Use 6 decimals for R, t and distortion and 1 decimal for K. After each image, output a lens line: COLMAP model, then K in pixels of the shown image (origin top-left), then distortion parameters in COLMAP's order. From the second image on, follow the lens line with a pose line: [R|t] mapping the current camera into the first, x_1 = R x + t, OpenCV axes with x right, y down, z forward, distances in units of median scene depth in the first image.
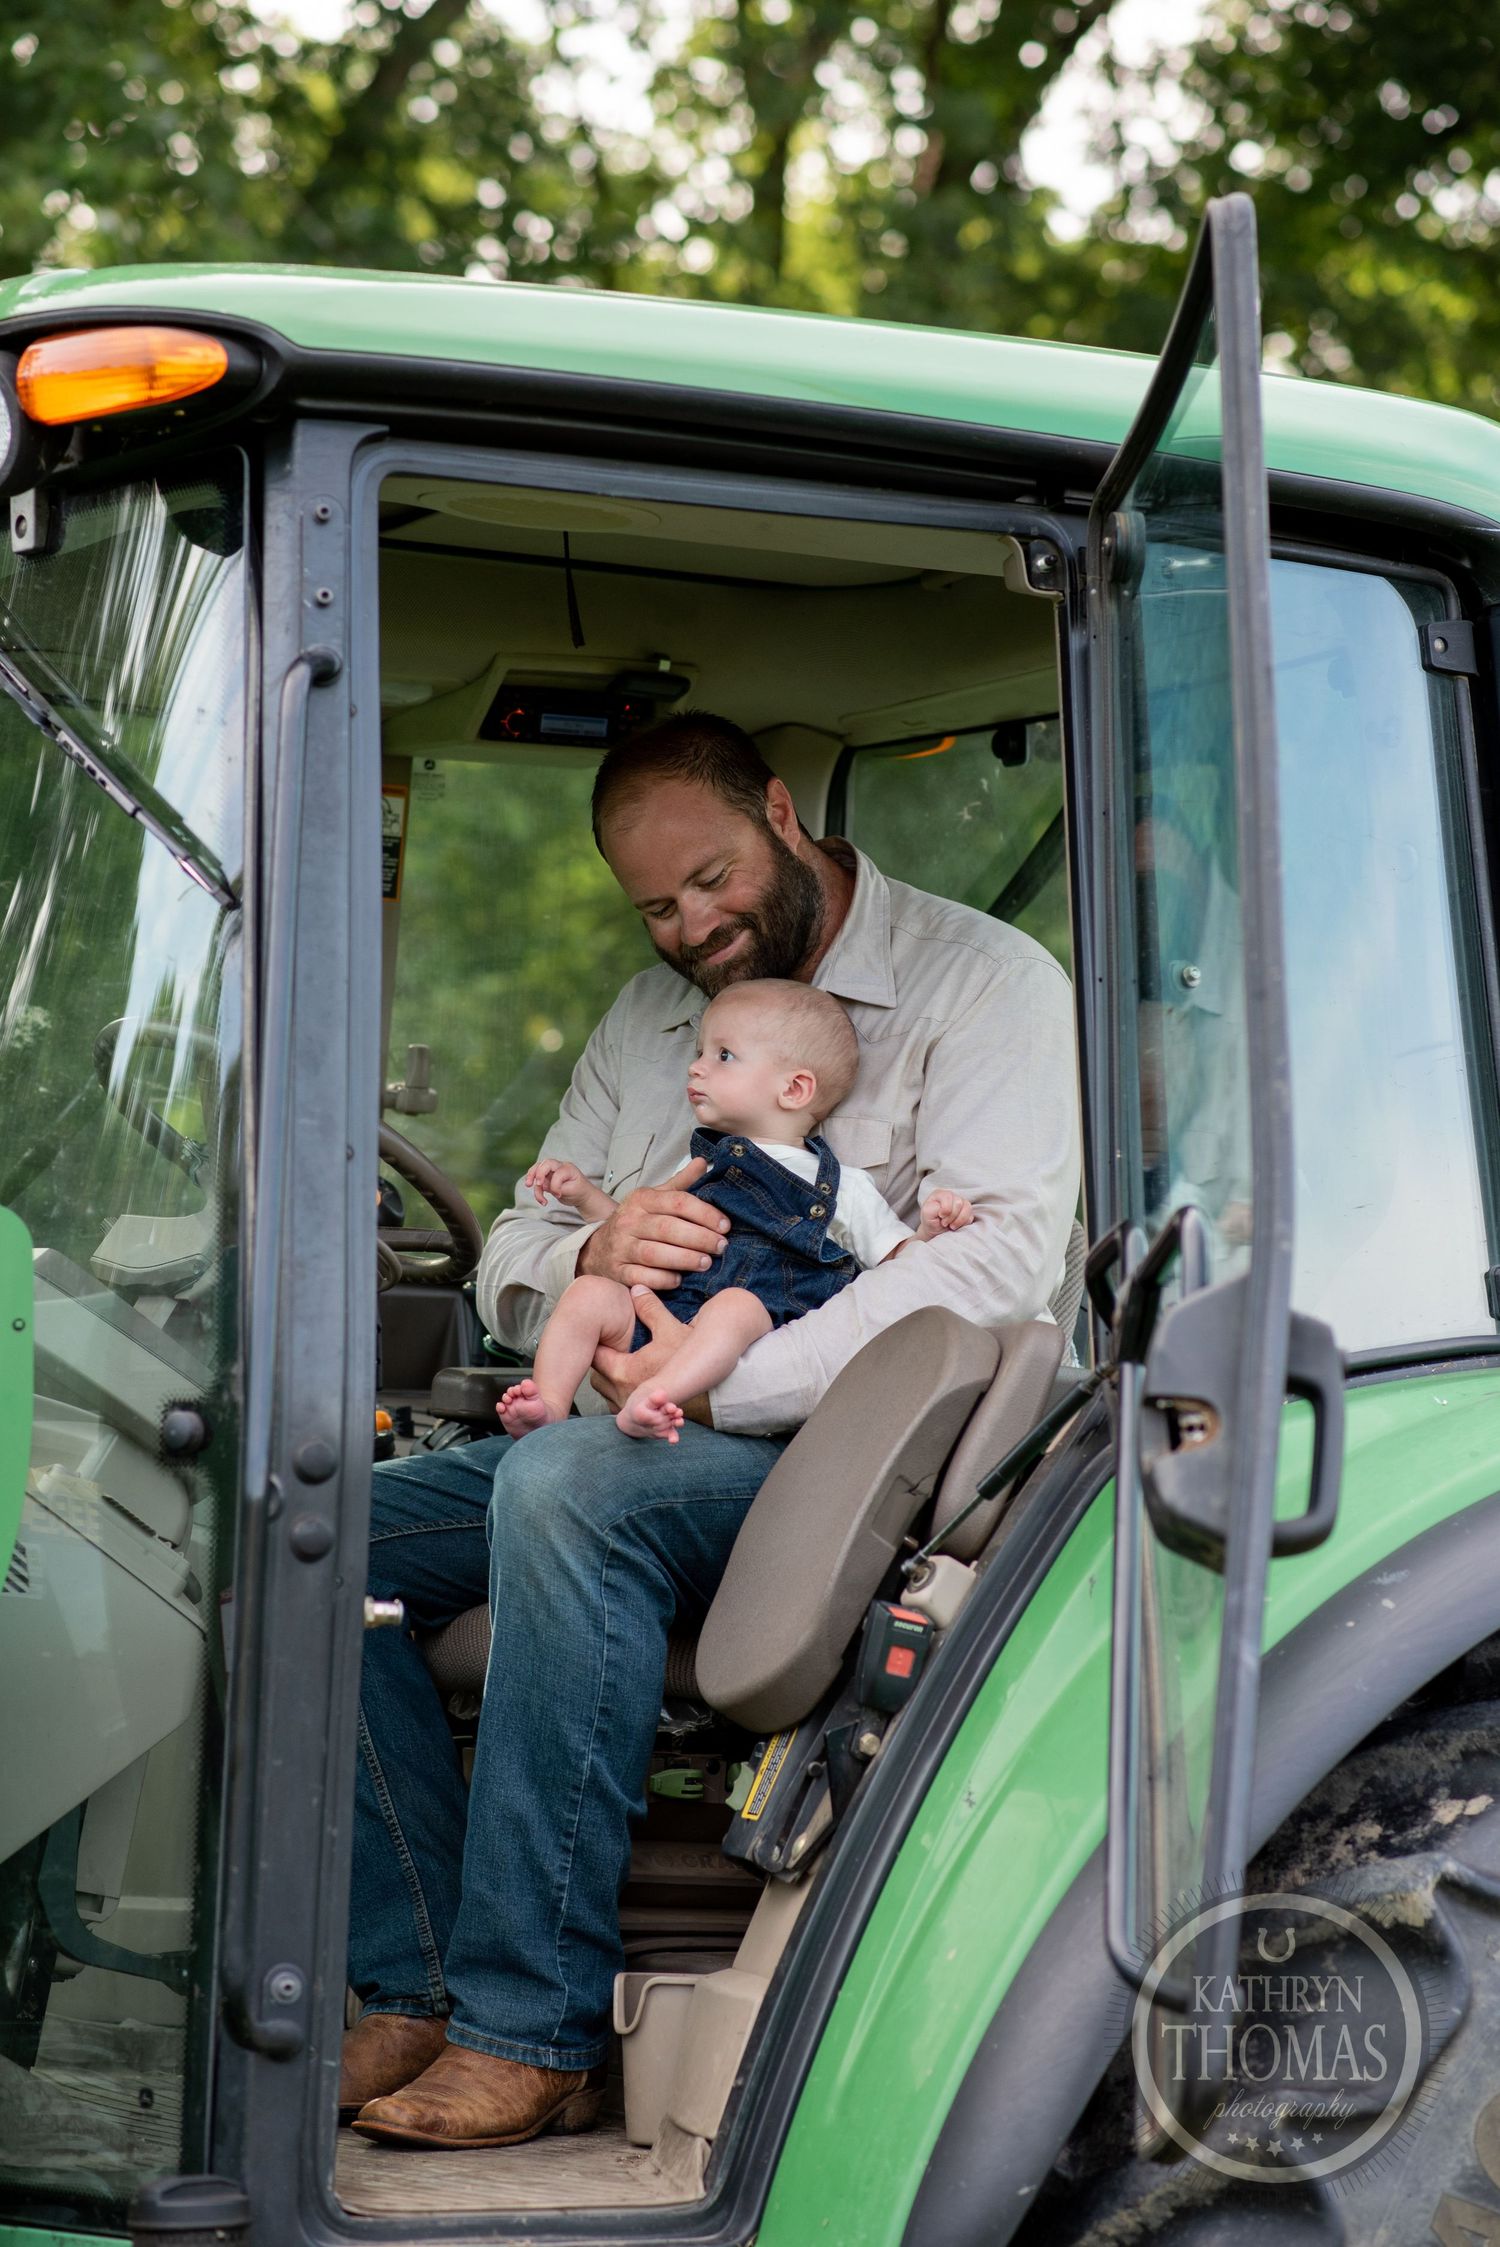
lens RADIAL K [[6075.2, 0, 810.3], [0, 6075.2, 1063.4], [0, 0, 1]] dist [0.089178, 0.000000]
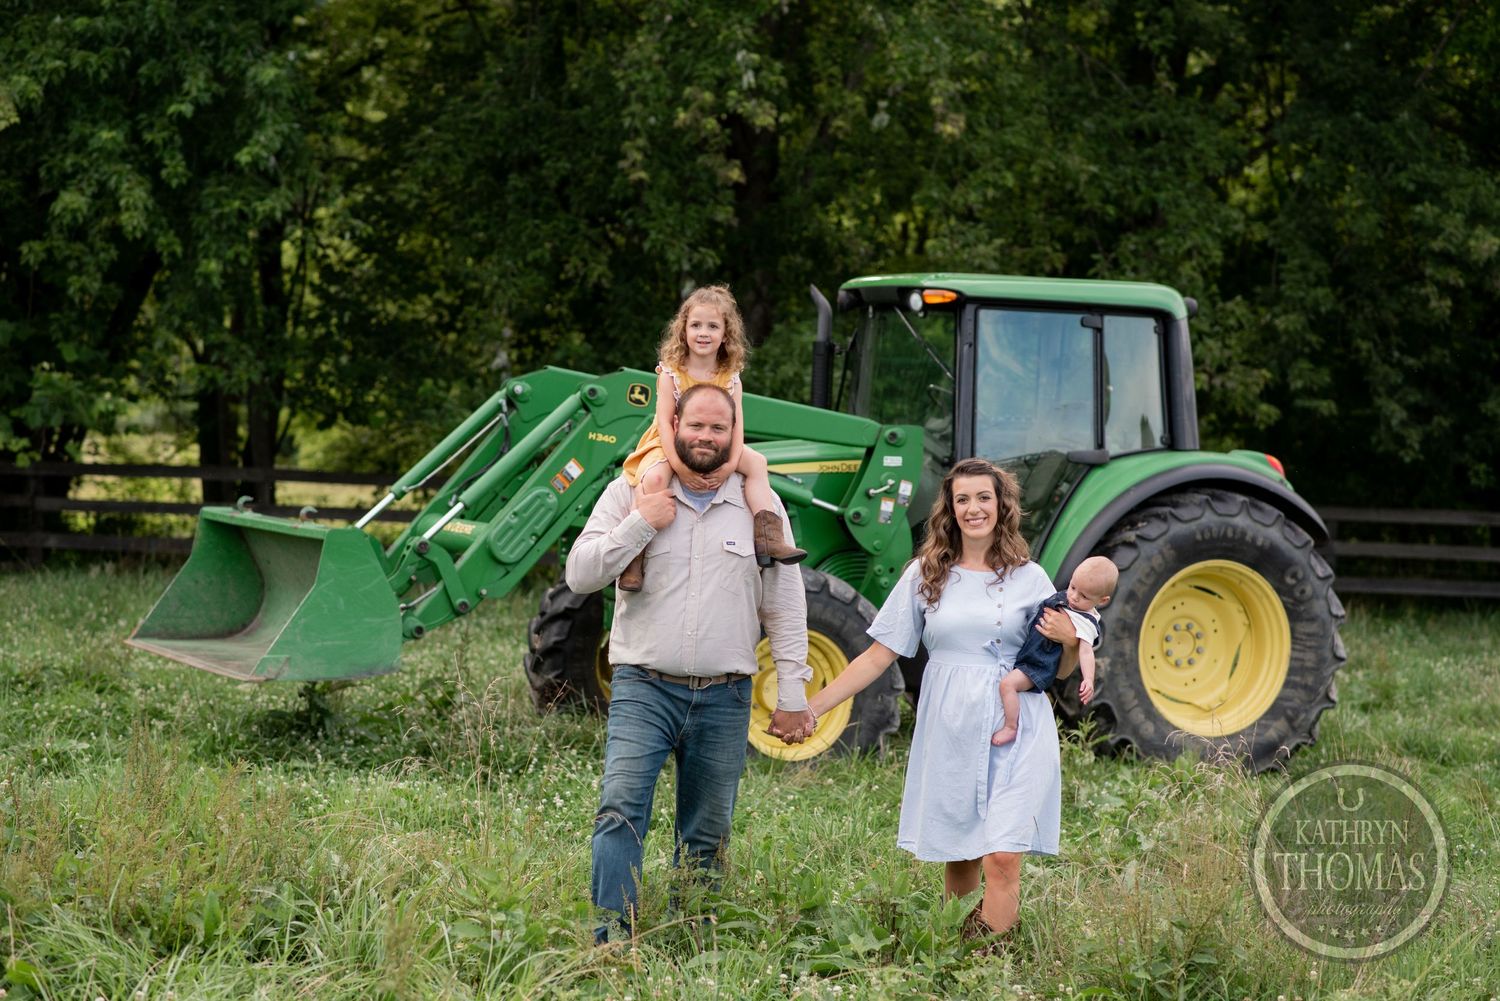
lens RADIAL K [[3868.1, 0, 750.5], [0, 3868.1, 513.5], [0, 0, 1]] dist [0.121456, 0.000000]
pose [[0.992994, 0.028961, -0.114562, 0.160873], [-0.015747, 0.993286, 0.114612, -0.344416], [0.117112, -0.112005, 0.986782, -3.022729]]
